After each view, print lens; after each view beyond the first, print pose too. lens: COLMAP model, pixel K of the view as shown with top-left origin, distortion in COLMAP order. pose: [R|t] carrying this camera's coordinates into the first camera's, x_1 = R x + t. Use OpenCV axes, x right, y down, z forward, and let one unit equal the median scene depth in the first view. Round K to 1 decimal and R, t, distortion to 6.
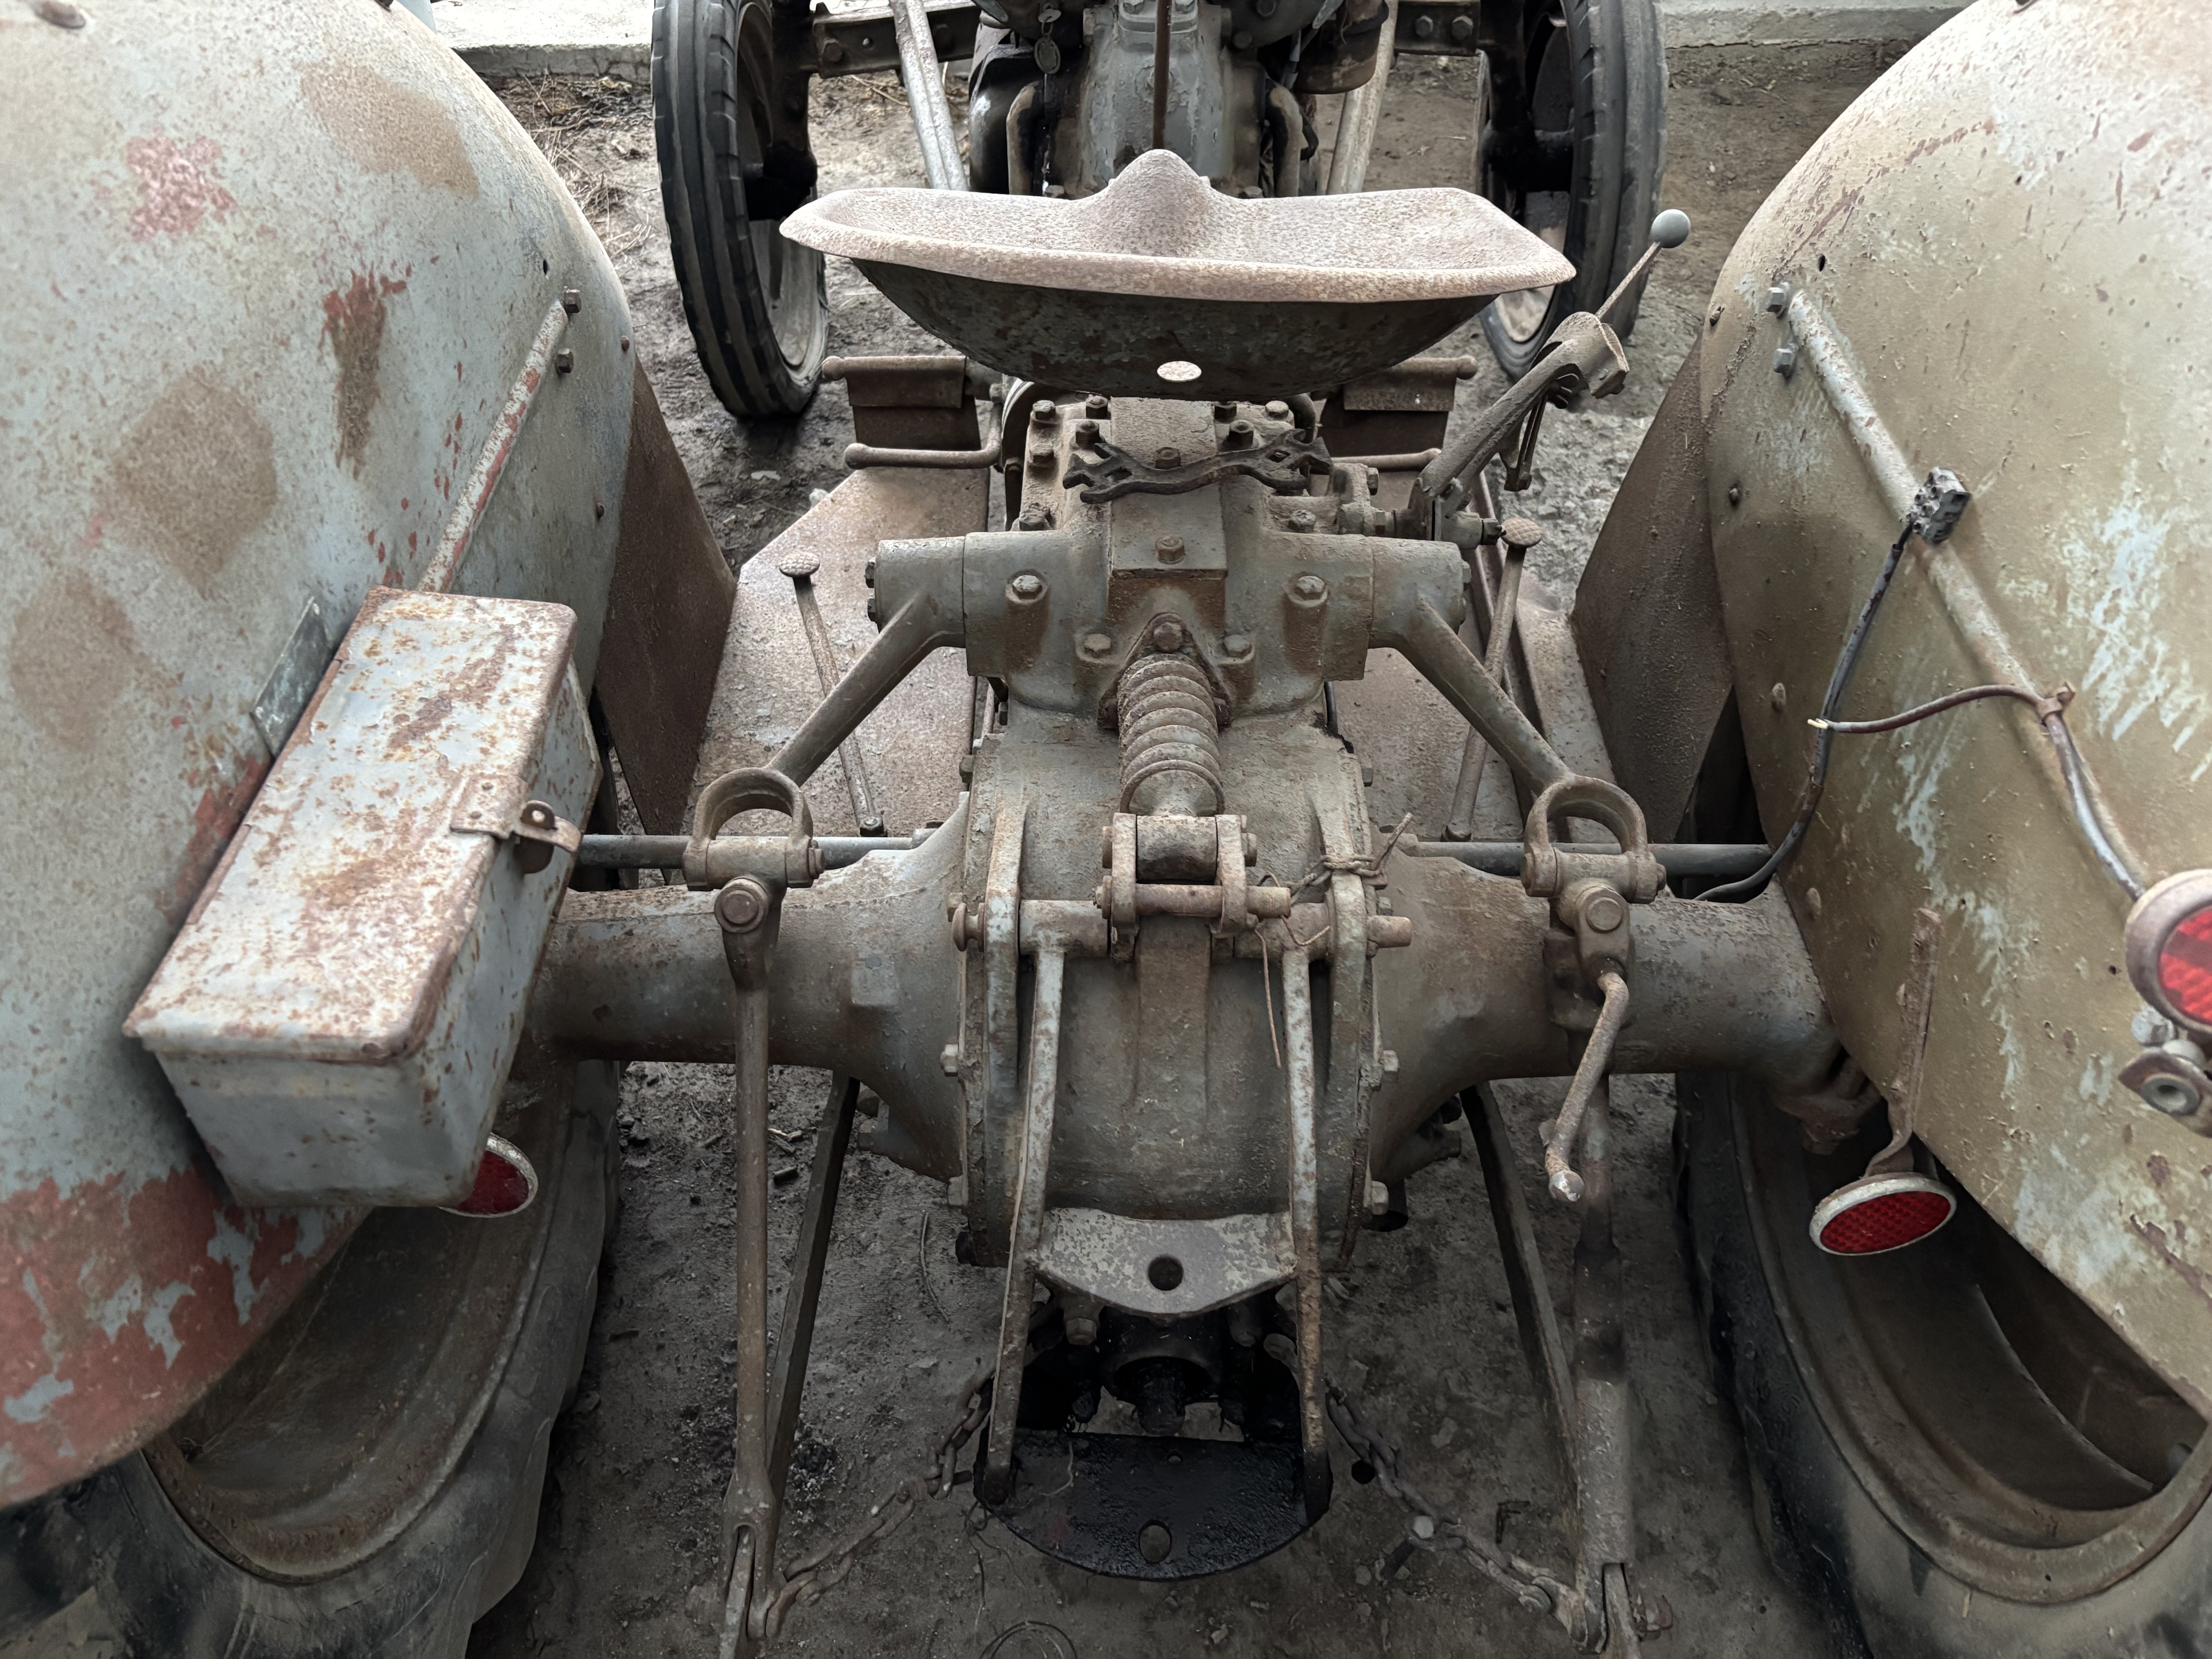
lens RADIAL K [[1673.2, 0, 1094.0], [0, 1673.2, 814.4], [0, 0, 1]] dist [0.018913, -0.026361]
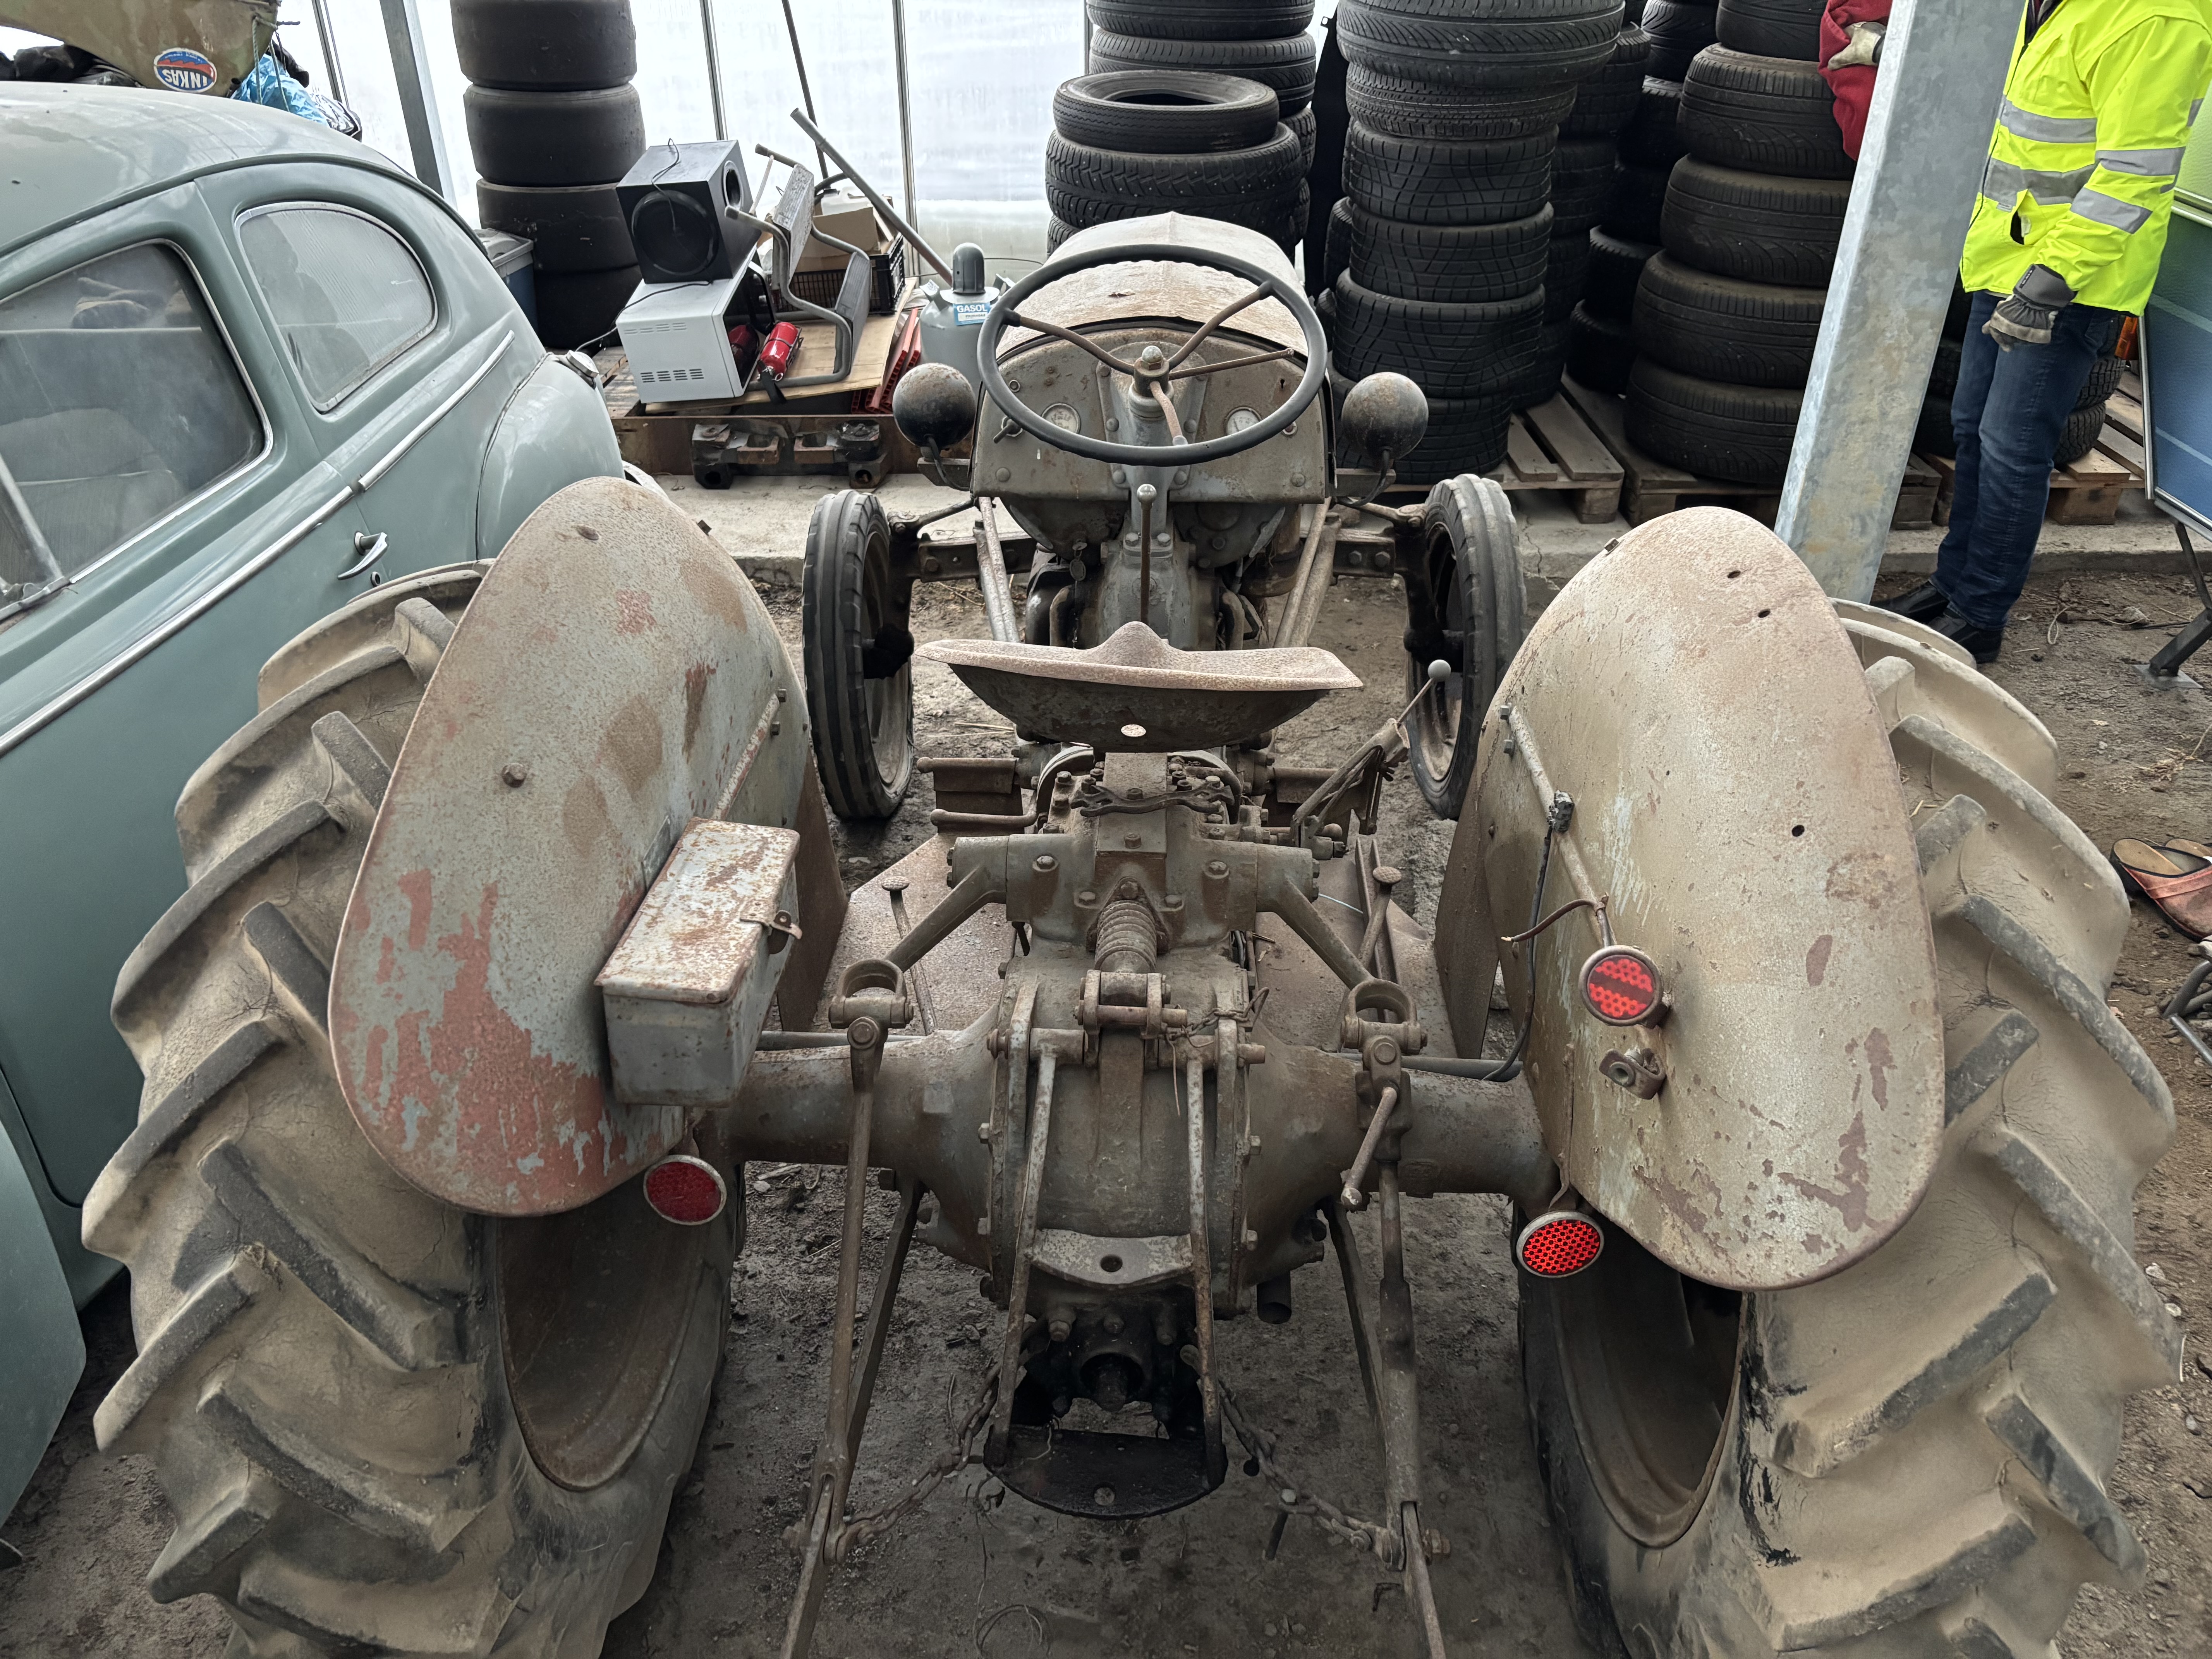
lens RADIAL K [[1673.2, 0, 1094.0], [0, 1673.2, 814.4], [0, 0, 1]] dist [0.018913, -0.026361]
pose [[0.999211, 0.028152, -0.028001, 0.051379], [-0.034872, 0.959418, -0.279822, 0.271474], [0.018987, 0.280578, 0.959643, -0.578569]]
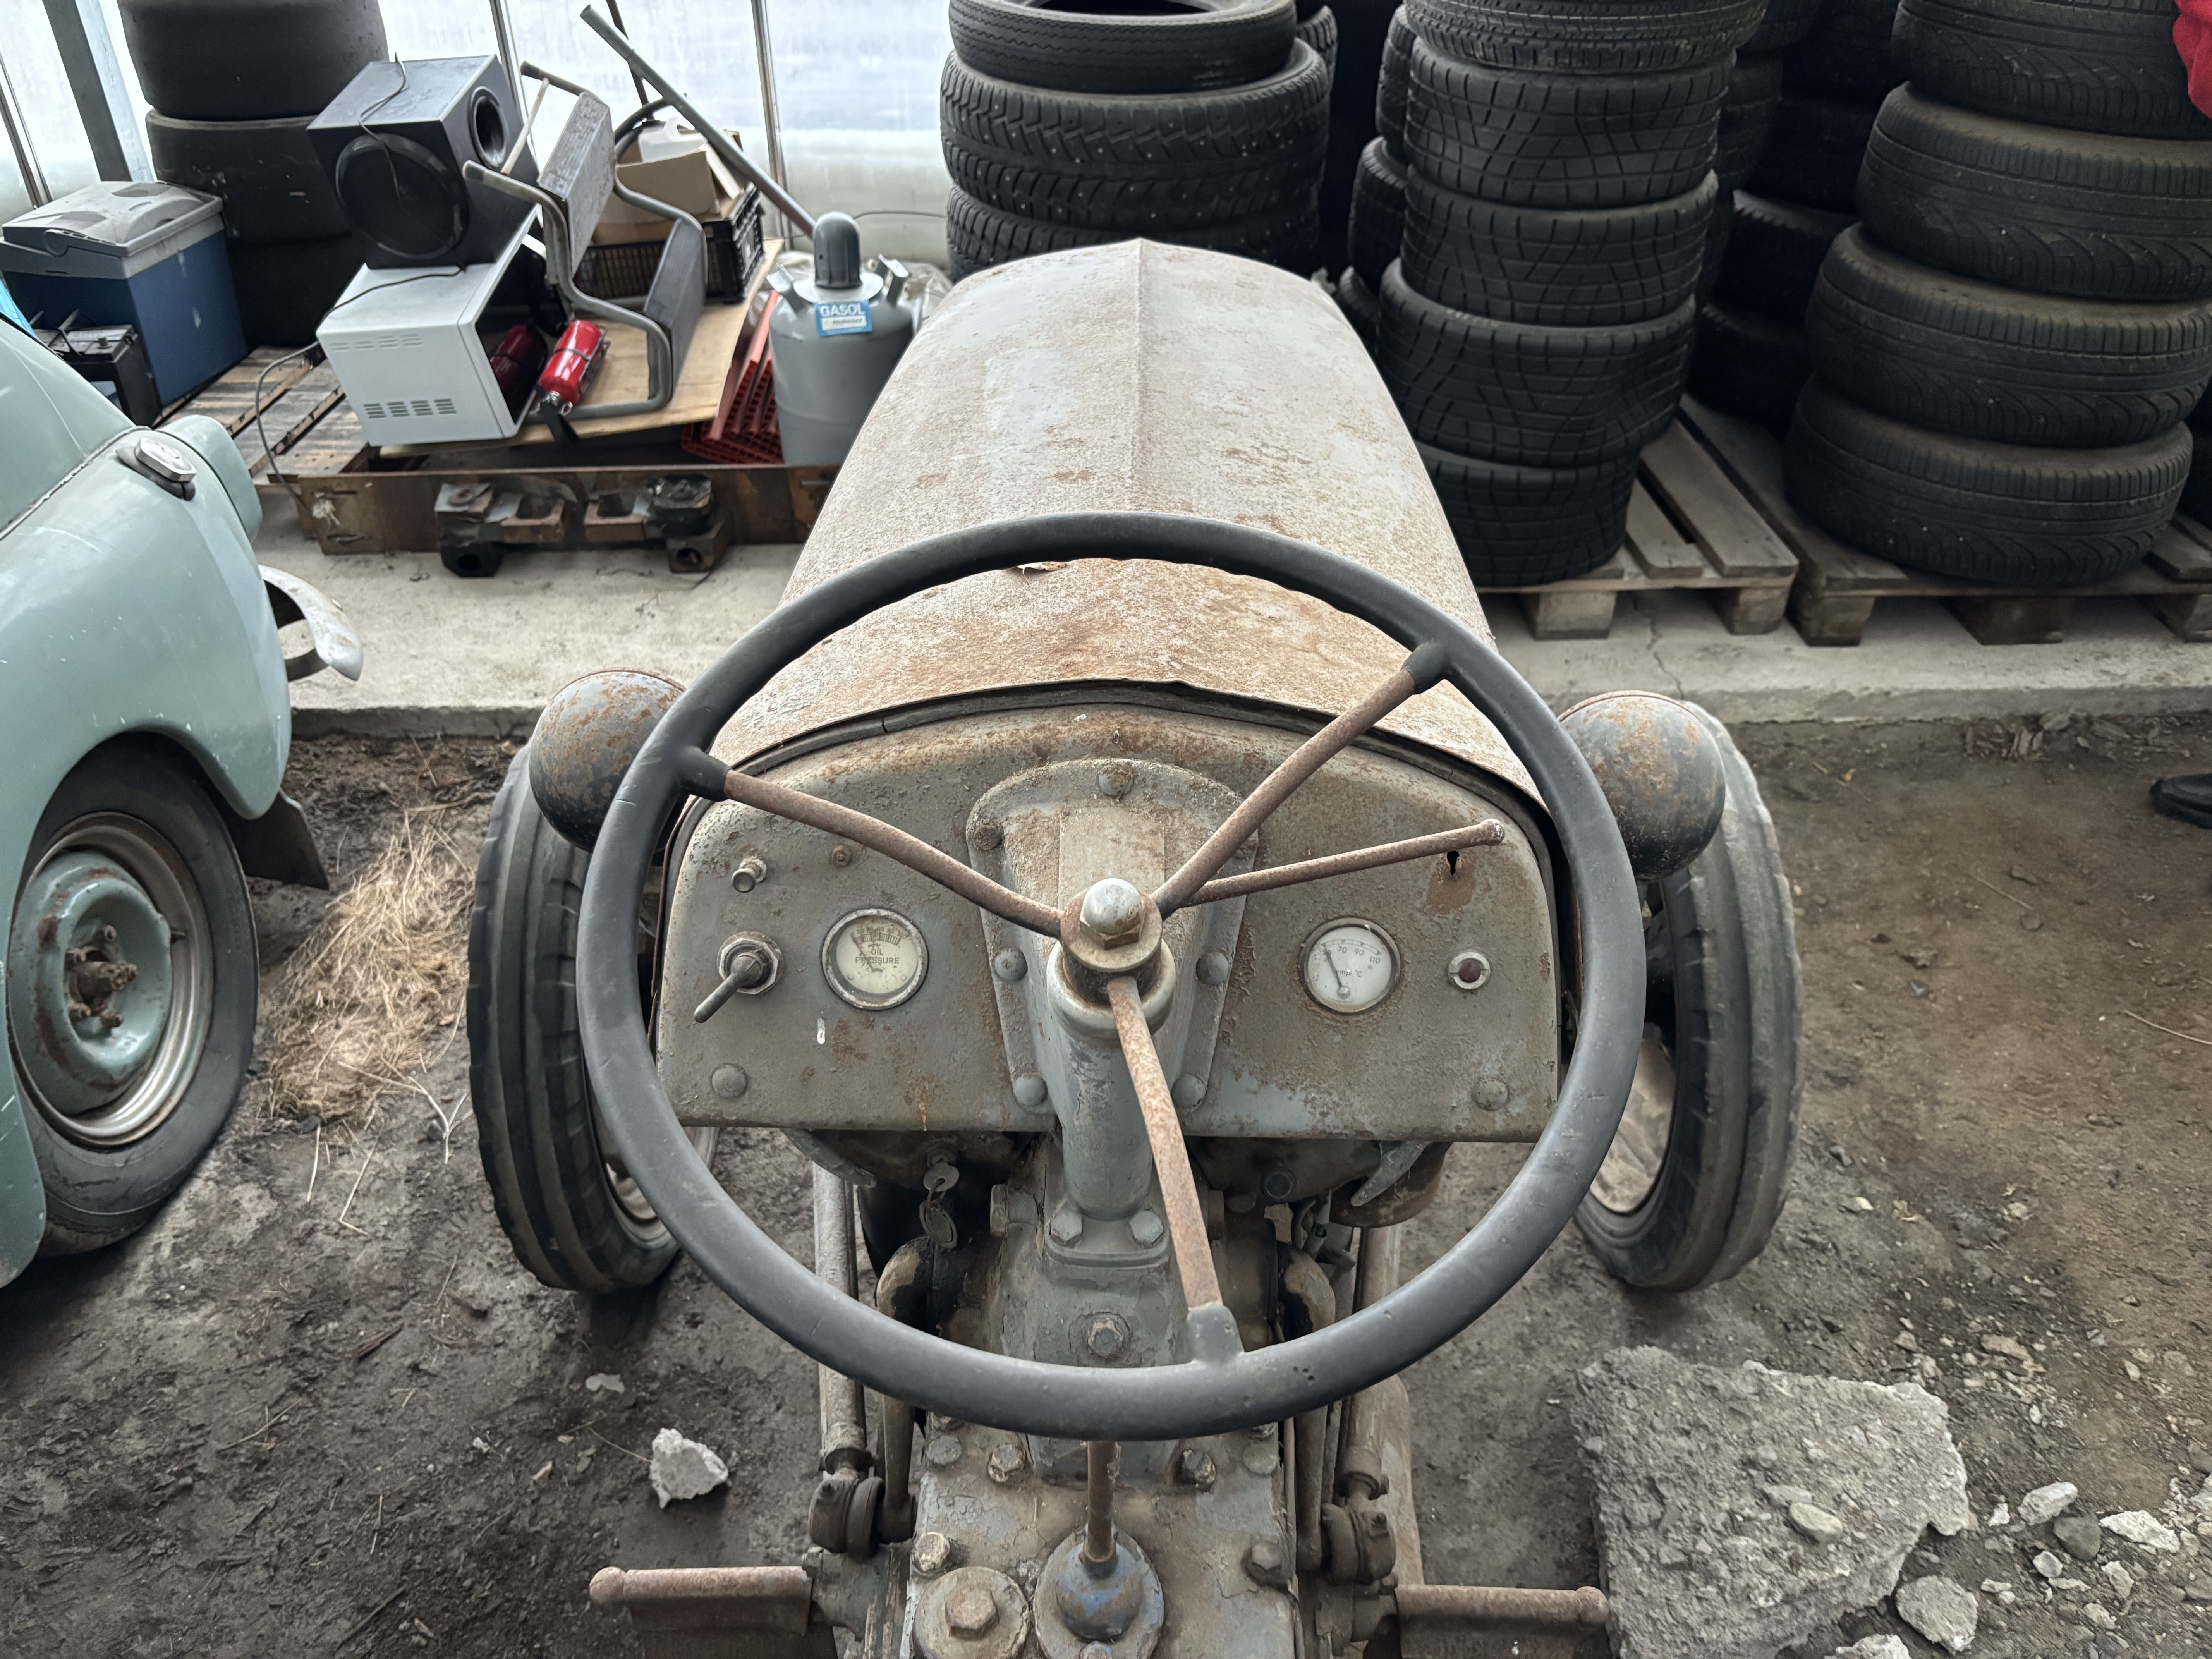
lens RADIAL K [[1673.2, 0, 1094.0], [0, 1673.2, 814.4], [0, 0, 1]] dist [0.018913, -0.026361]
pose [[0.999857, 0.016937, -0.000213, 0.041985], [-0.016581, 0.976097, -0.216702, -0.668149], [-0.003462, 0.216675, 0.976238, 0.486572]]
